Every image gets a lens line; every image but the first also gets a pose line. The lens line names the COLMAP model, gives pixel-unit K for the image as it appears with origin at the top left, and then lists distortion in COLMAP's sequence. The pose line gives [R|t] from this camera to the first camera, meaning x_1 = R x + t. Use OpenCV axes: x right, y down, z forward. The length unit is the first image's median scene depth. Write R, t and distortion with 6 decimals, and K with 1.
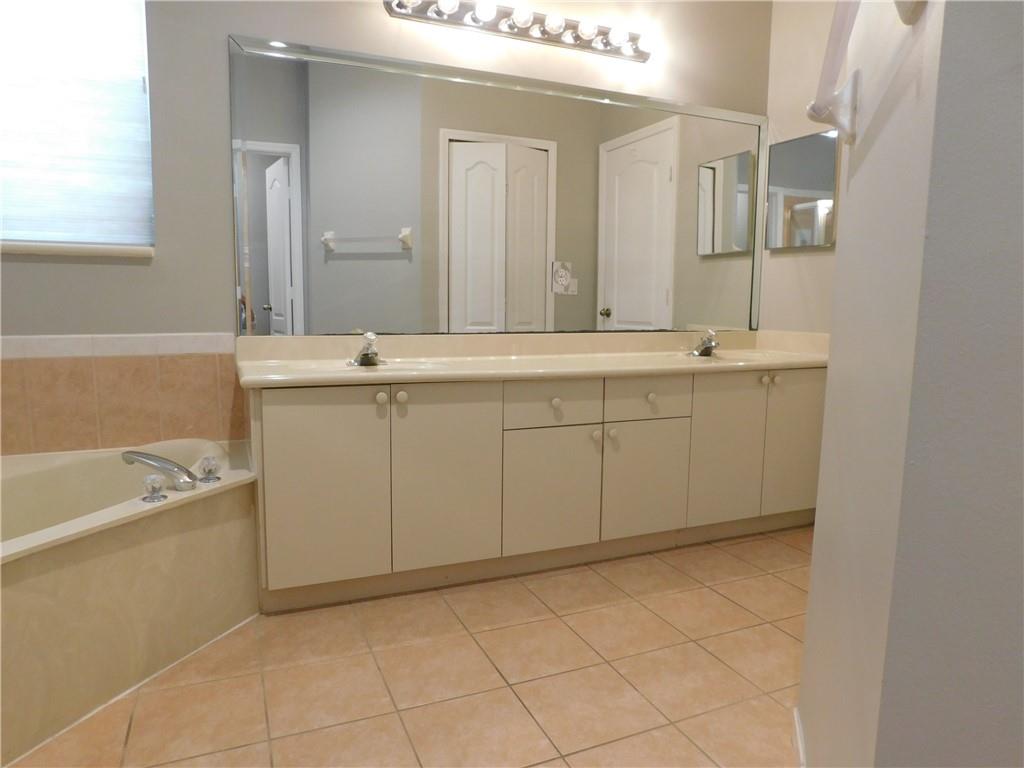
lens RADIAL K [[669.3, 0, 508.1], [0, 669.3, 380.7], [0, 0, 1]] dist [-0.050008, 0.000140]
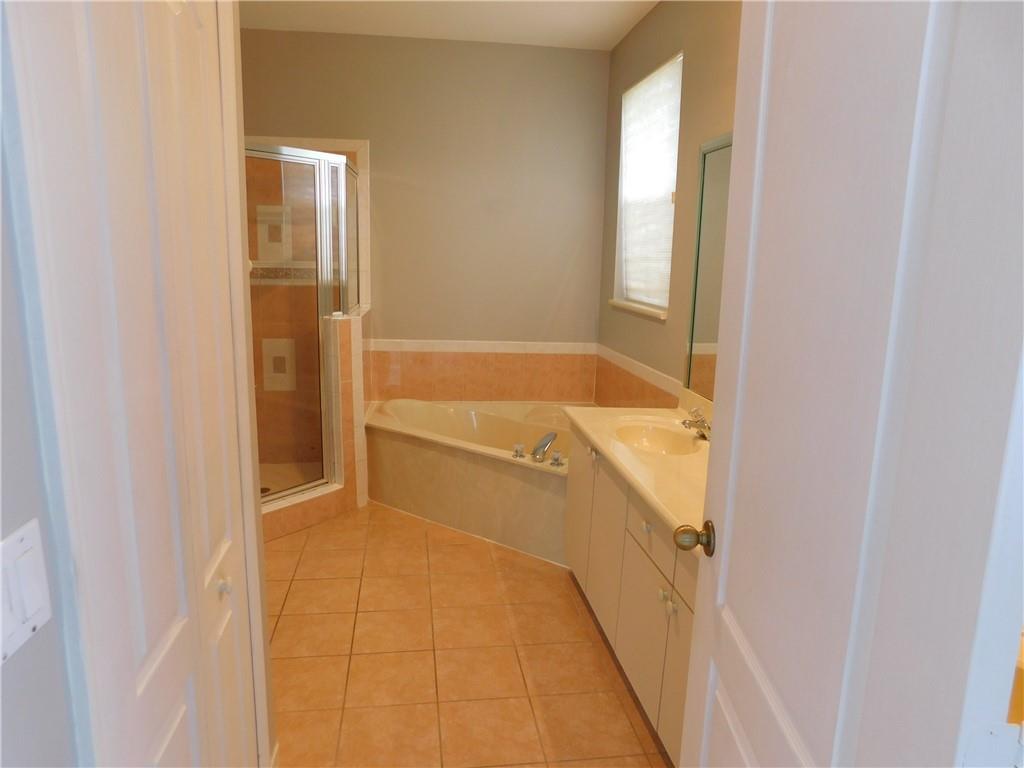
lens RADIAL K [[669.3, 0, 508.2], [0, 669.3, 384.5], [0, 0, 1]] dist [-0.050008, 0.000140]
pose [[-0.256820, 0.162015, -0.952783, 1.048662], [-0.146075, 0.968016, 0.203979, -0.336772], [0.955356, 0.191563, -0.224940, 1.188735]]
